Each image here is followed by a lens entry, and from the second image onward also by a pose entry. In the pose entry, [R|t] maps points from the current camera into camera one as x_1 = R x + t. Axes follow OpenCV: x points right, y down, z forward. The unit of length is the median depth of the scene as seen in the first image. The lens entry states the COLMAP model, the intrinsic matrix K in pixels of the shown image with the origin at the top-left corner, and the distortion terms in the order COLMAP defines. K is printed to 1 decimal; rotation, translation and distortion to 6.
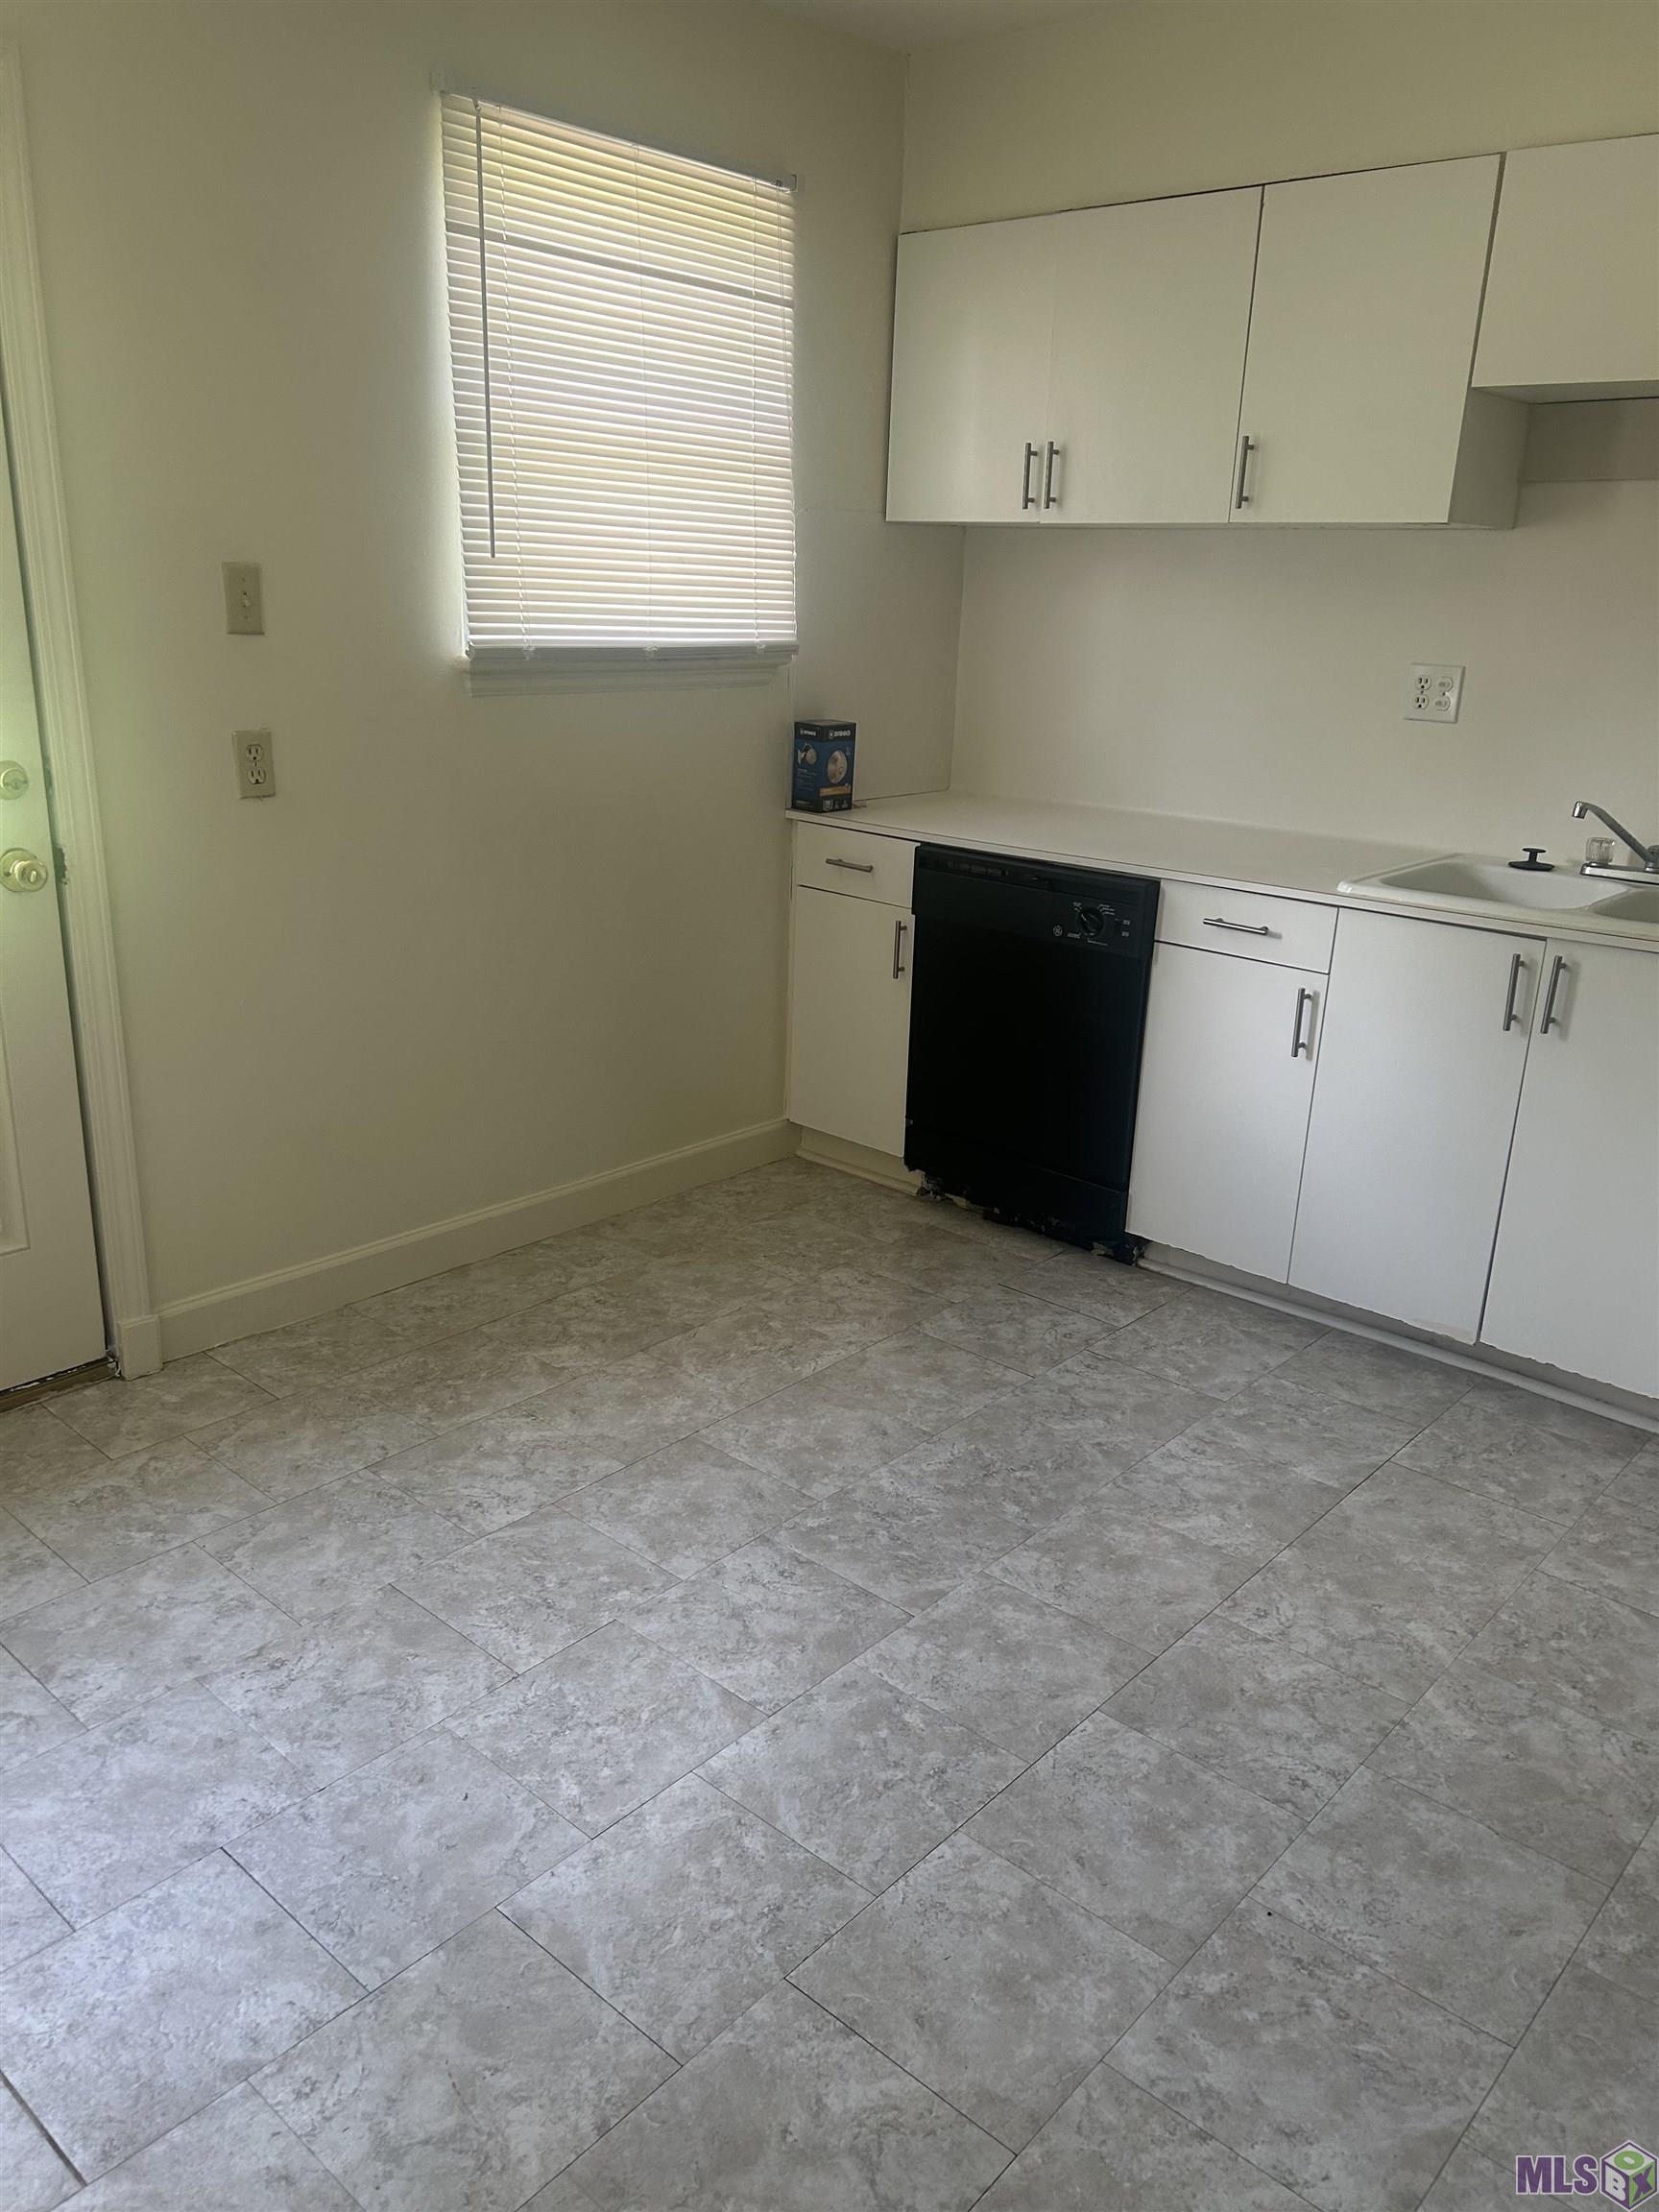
lens RADIAL K [[1663.7, 0, 818.5], [0, 1663.7, 1103.1], [0, 0, 1]] dist [0.026153, 0.001246]
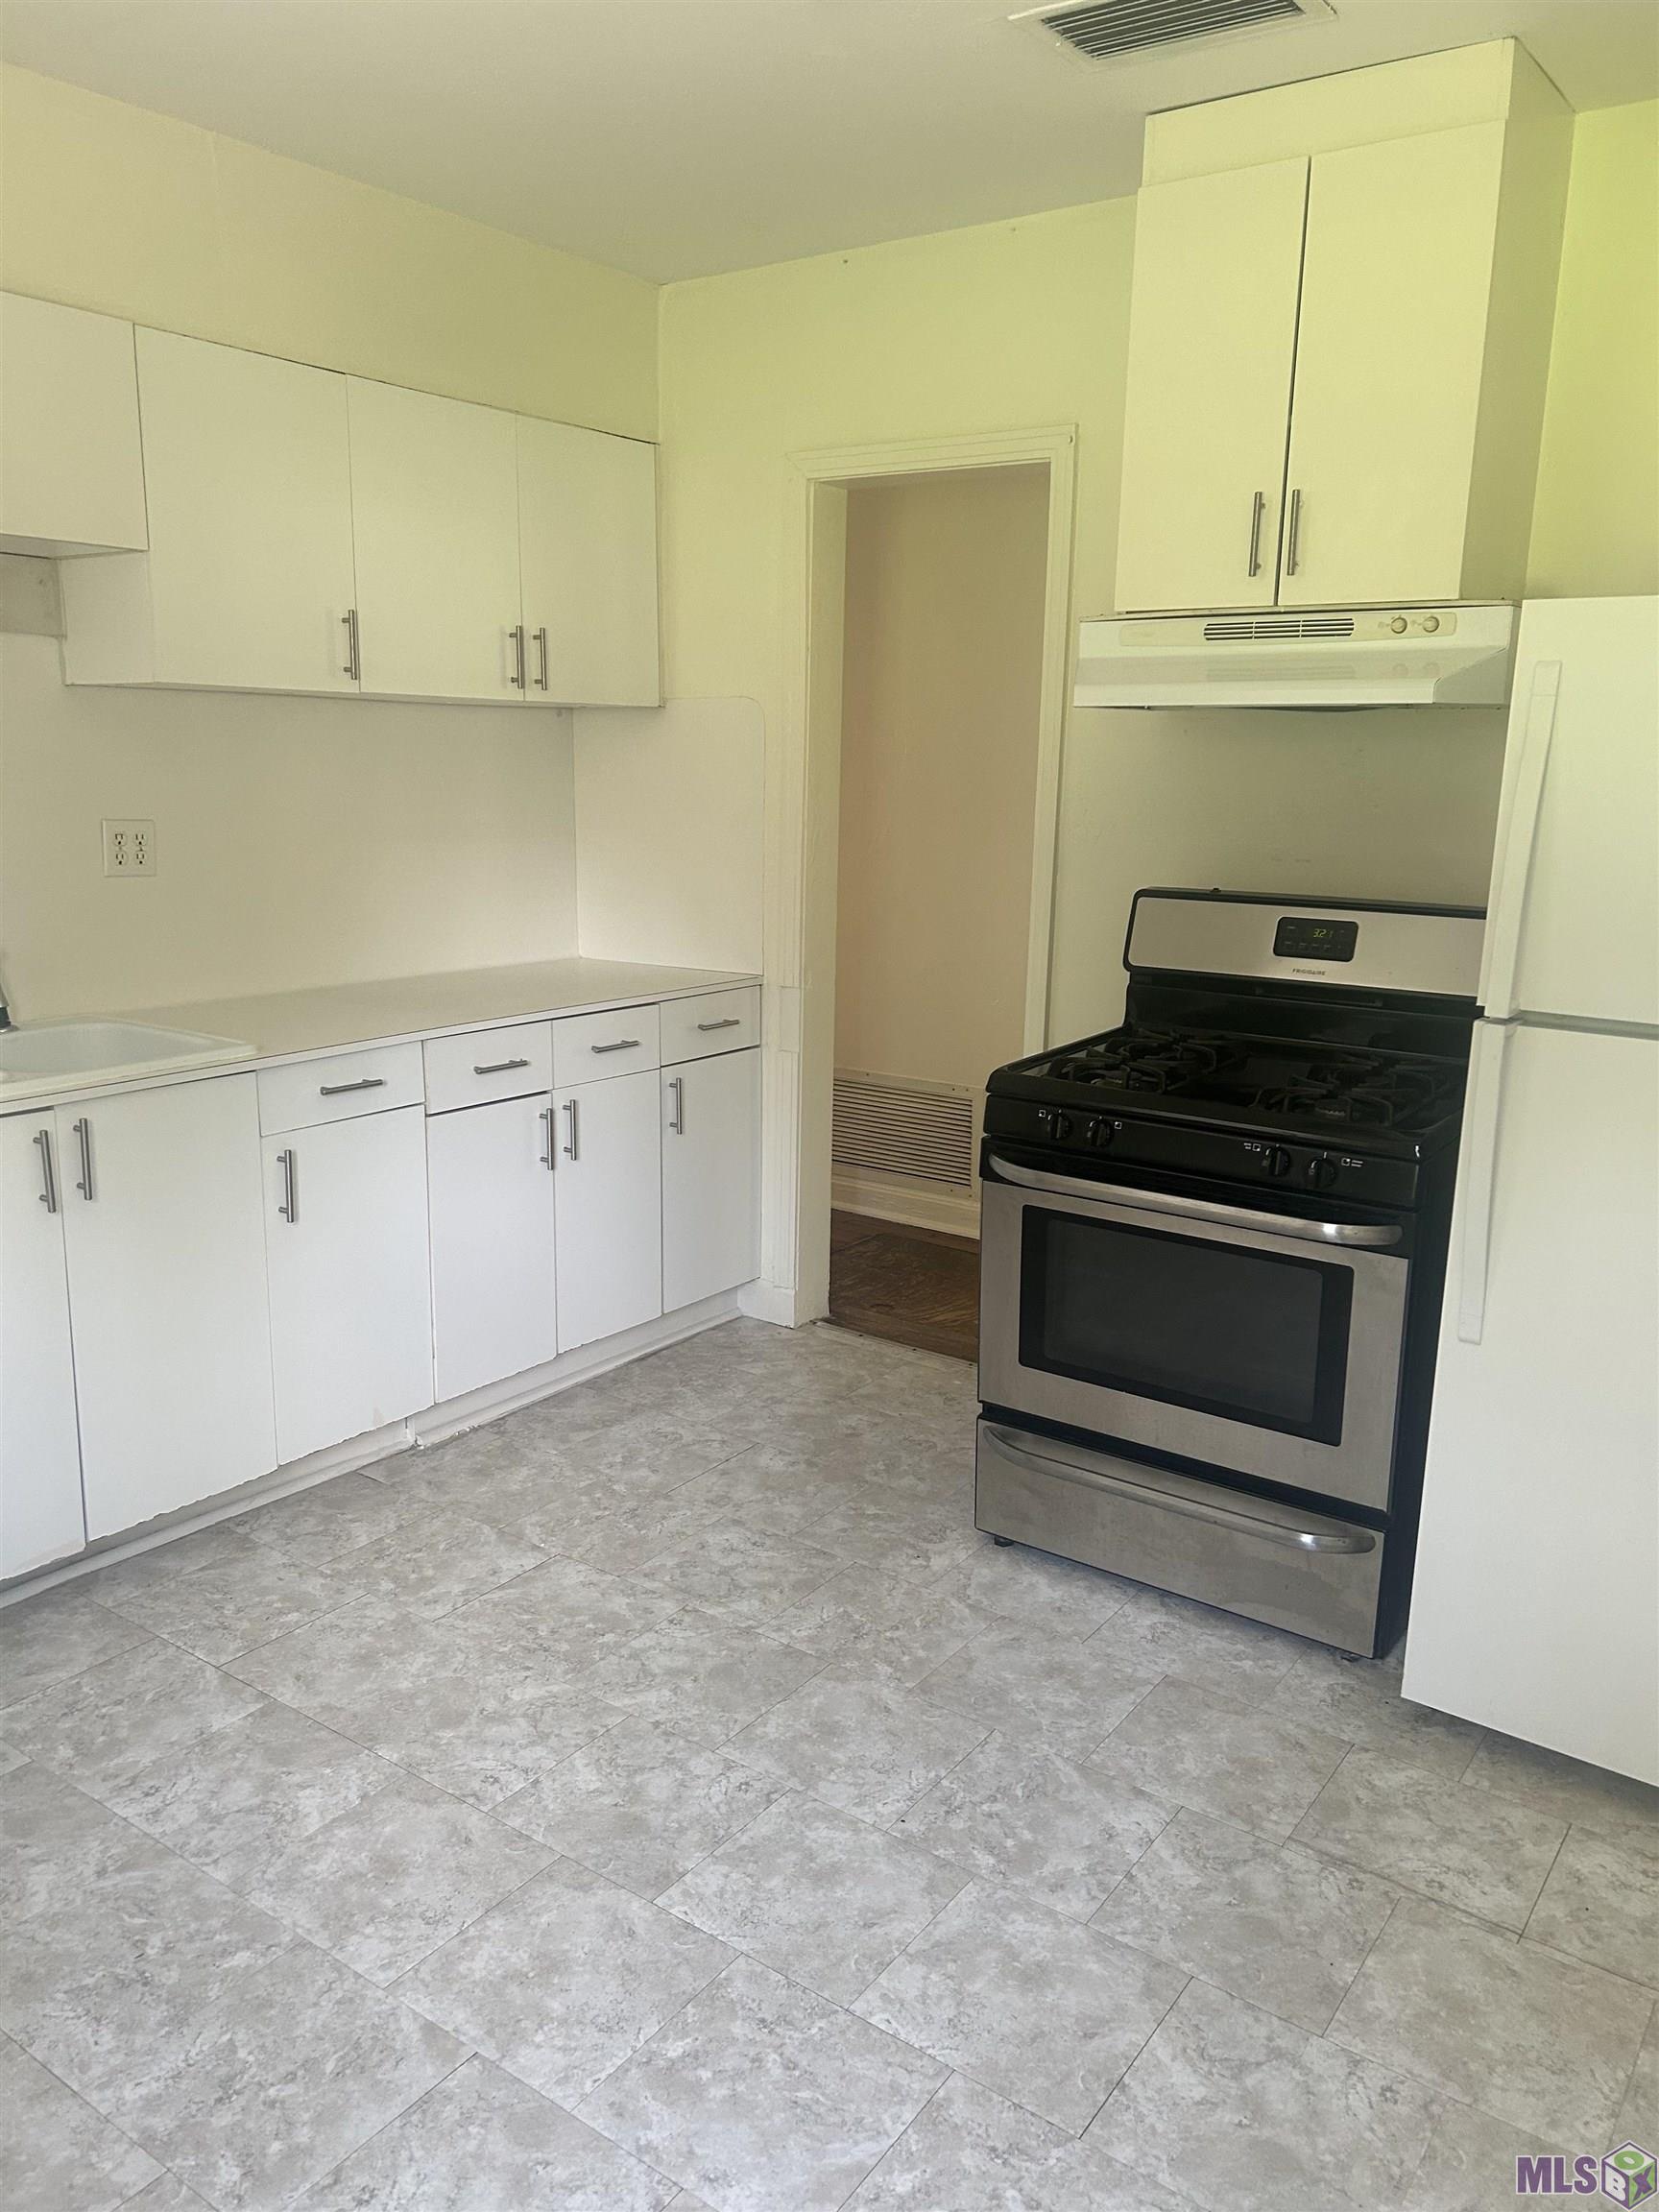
lens RADIAL K [[1663.7, 0, 820.3], [0, 1663.7, 1116.4], [0, 0, 1]] dist [0.026153, 0.001246]
pose [[-0.101298, -0.244095, 0.964446, -0.645270], [0.278498, 0.923715, 0.263038, -0.275533], [-0.955080, 0.295242, -0.025590, 0.772769]]
